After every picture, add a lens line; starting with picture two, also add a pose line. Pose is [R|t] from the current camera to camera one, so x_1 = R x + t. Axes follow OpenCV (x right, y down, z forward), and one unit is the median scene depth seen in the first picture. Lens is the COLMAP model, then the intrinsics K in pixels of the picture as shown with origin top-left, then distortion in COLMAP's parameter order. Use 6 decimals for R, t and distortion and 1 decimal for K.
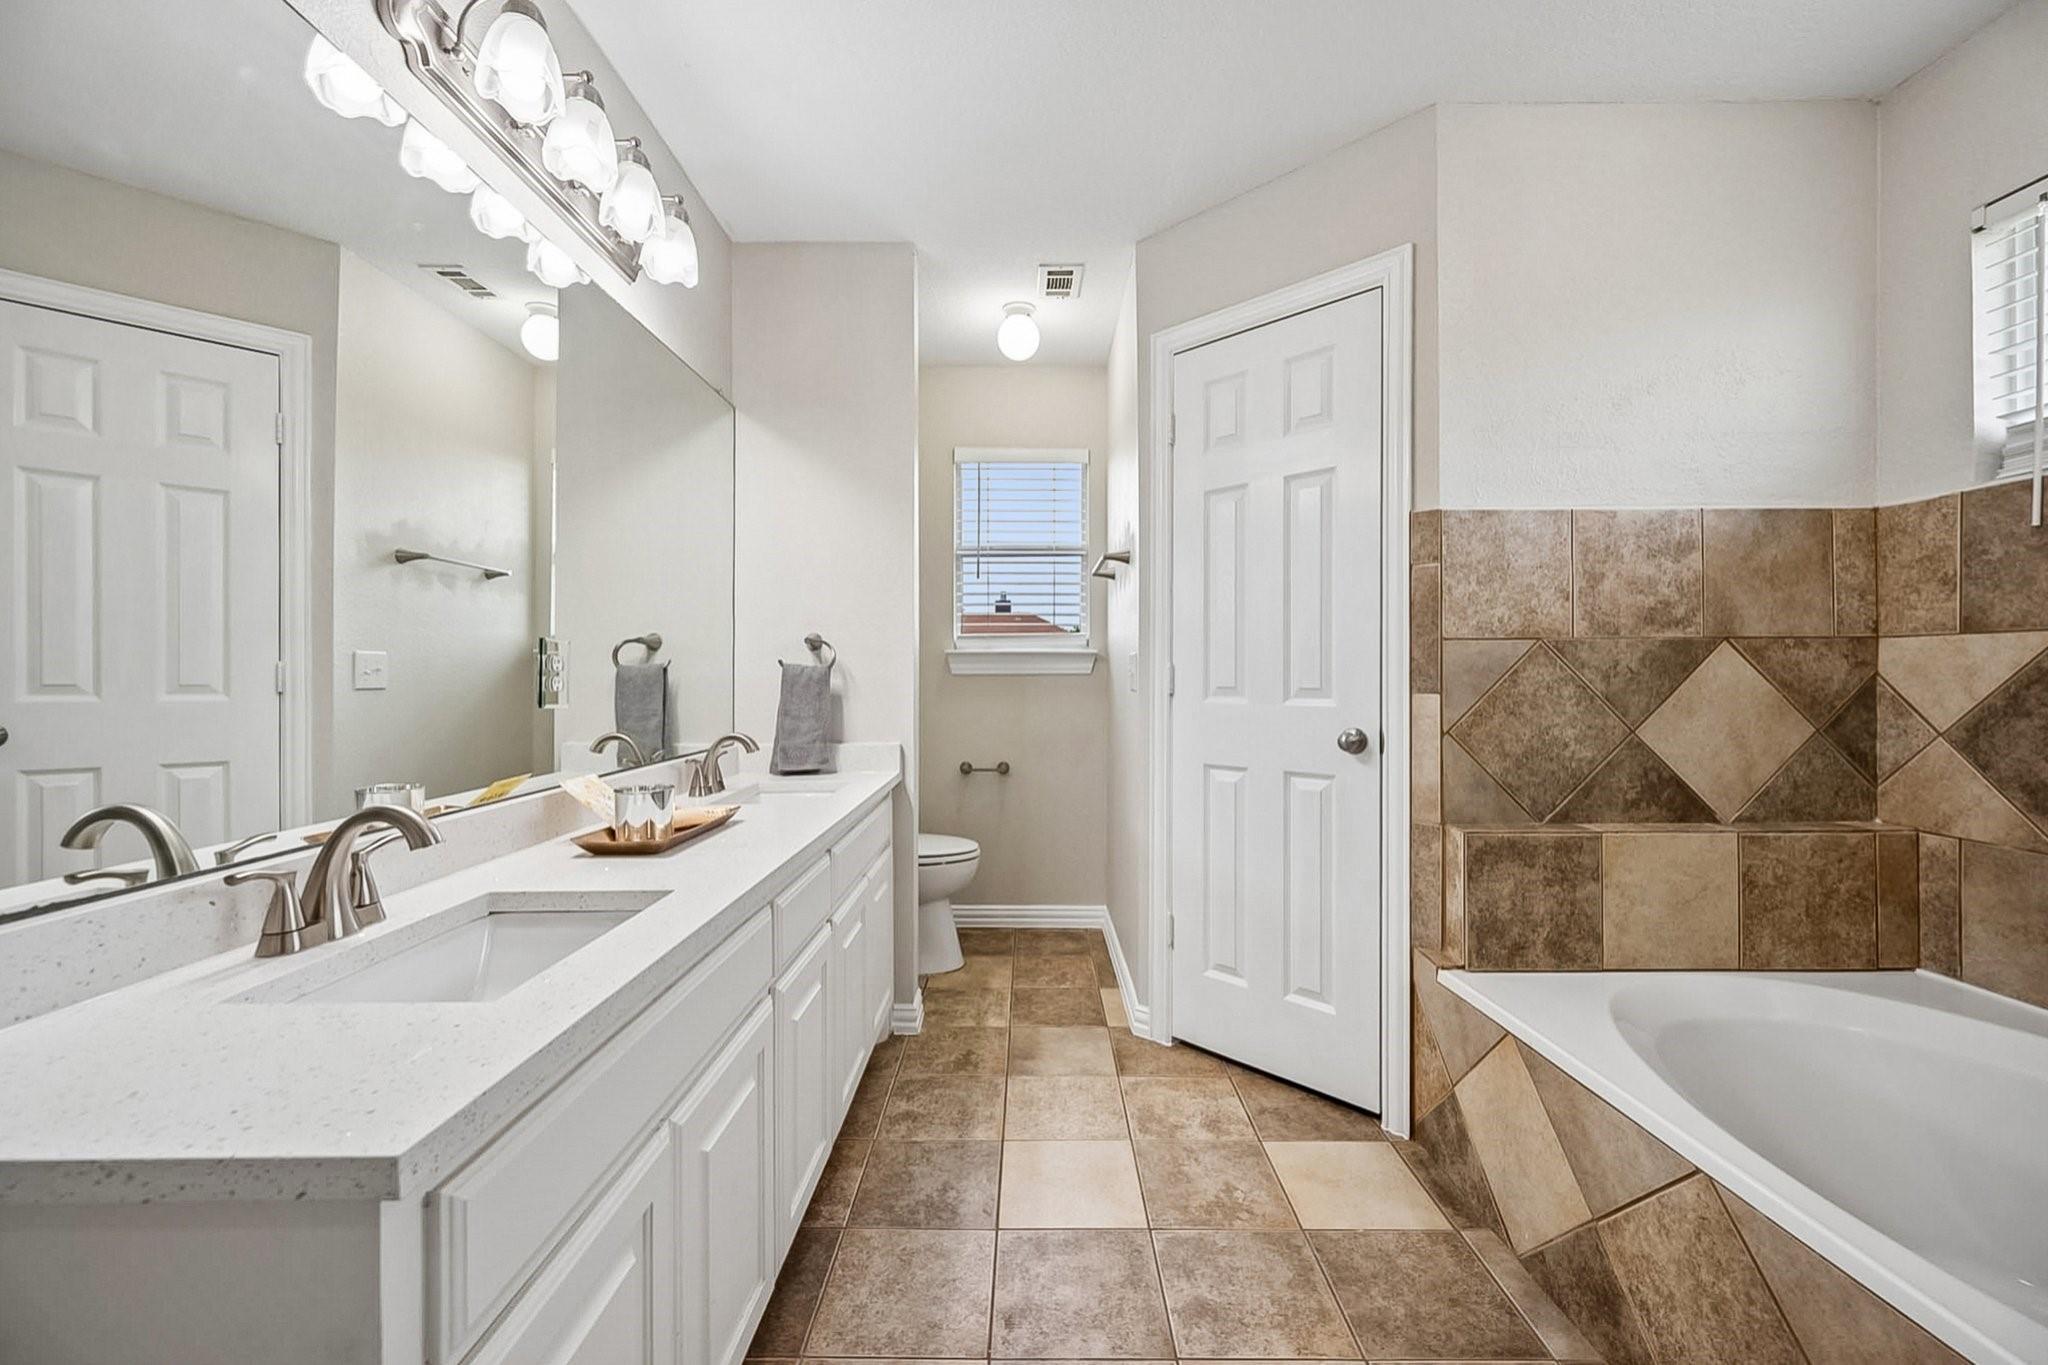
lens RADIAL K [[815.0, 0, 1014.3], [0, 815.0, 677.7], [0, 0, 1]] dist [0.000290, -0.000021]
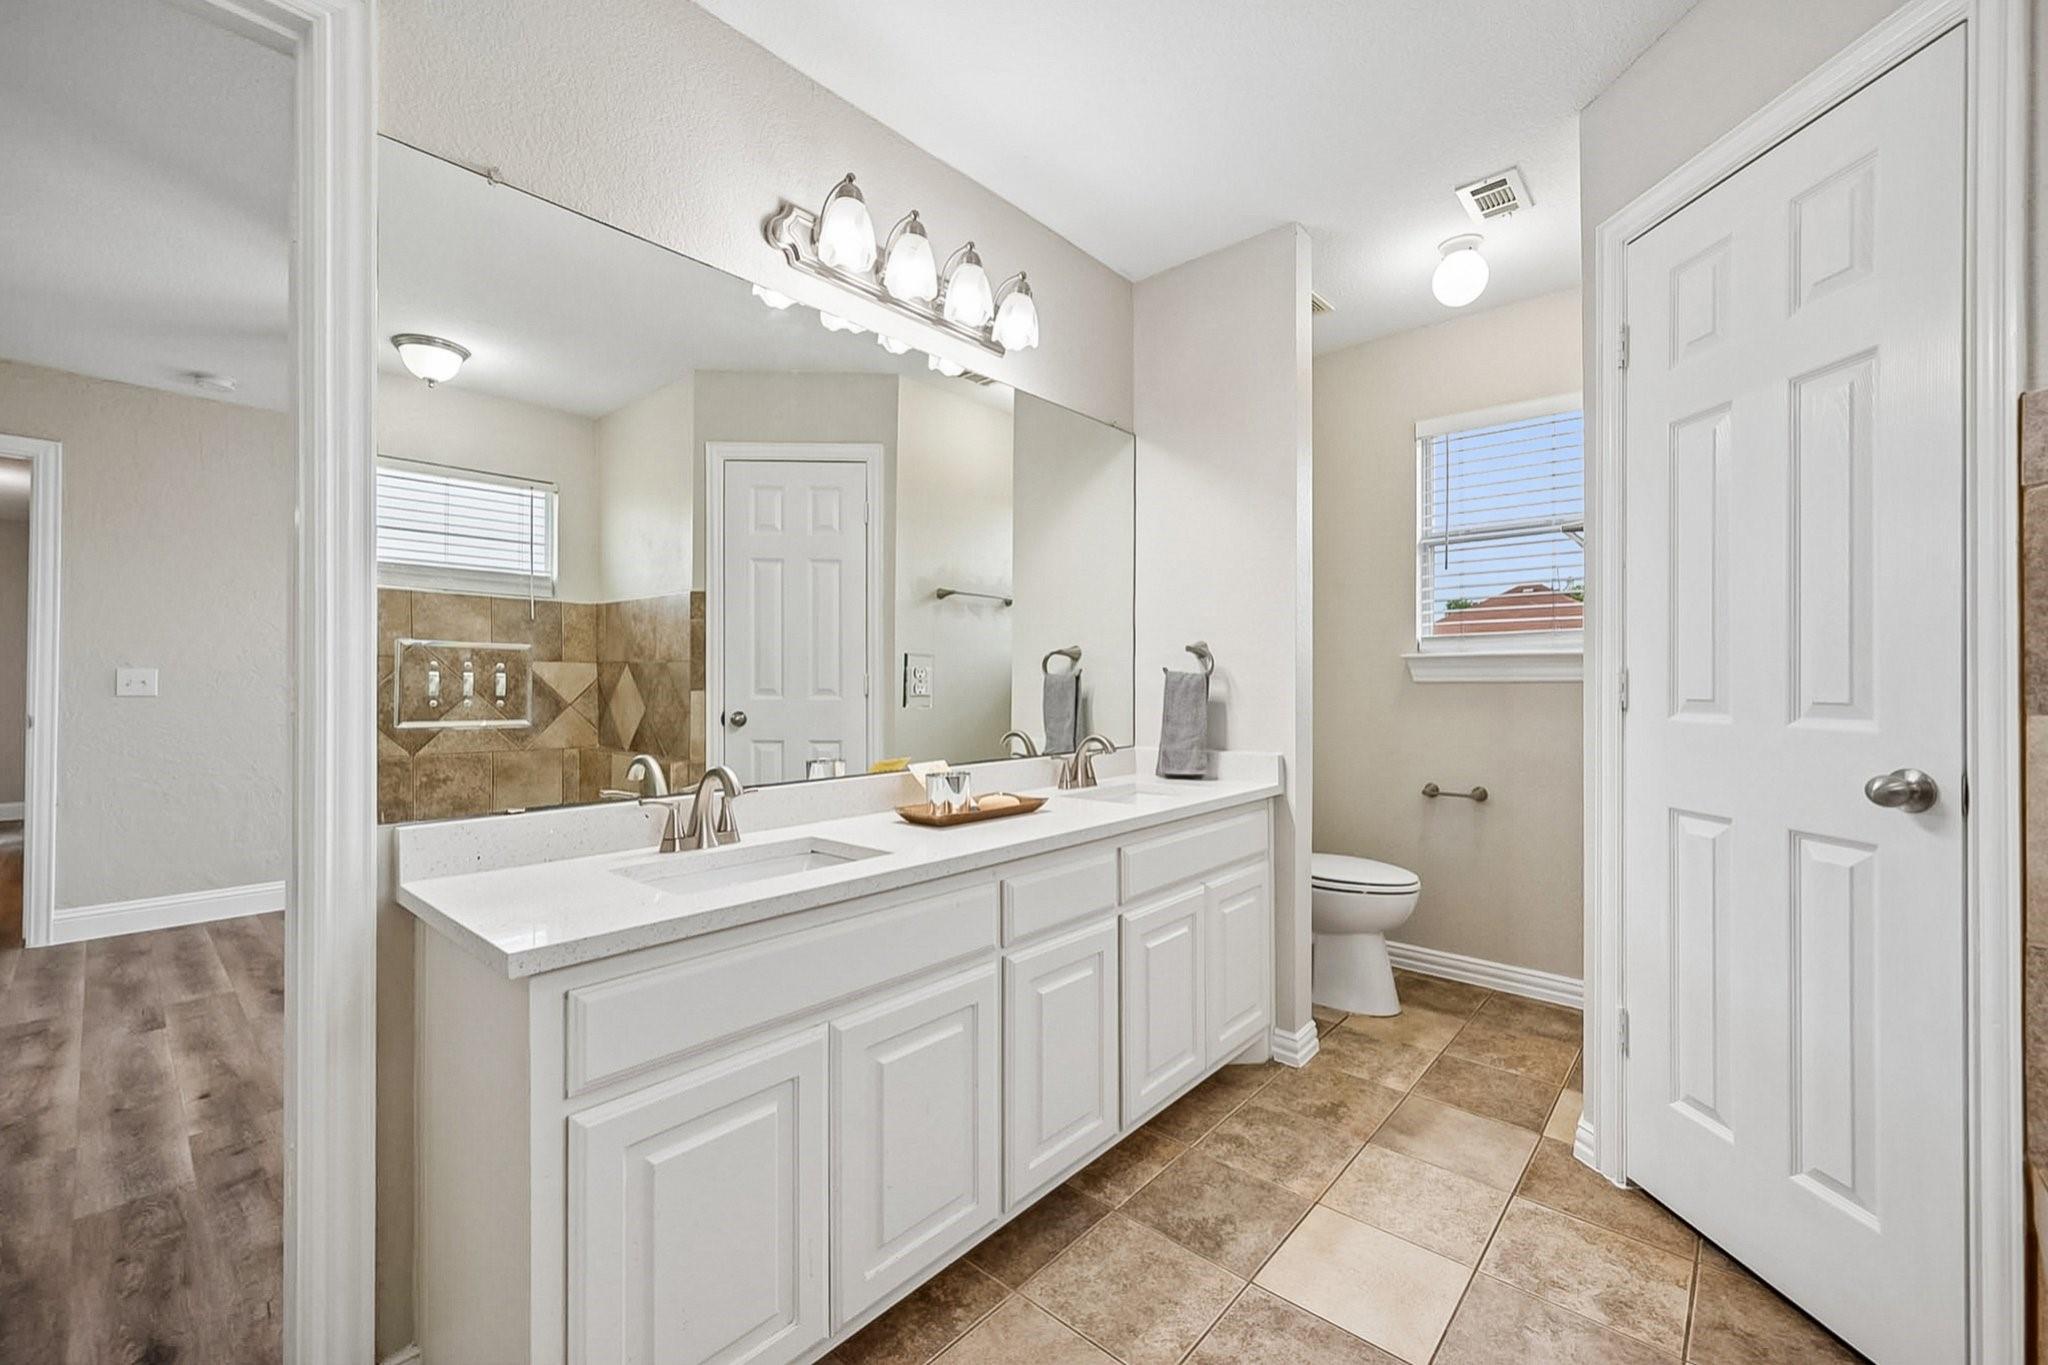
lens RADIAL K [[815.0, 0, 1008.3], [0, 815.0, 683.2], [0, 0, 1]] dist [0.000290, -0.000021]
pose [[0.748829, 0.000750, -0.662763, 0.264440], [-0.002649, 0.999995, -0.001862, 0.000522], [0.662758, 0.003150, 0.748827, 0.085402]]
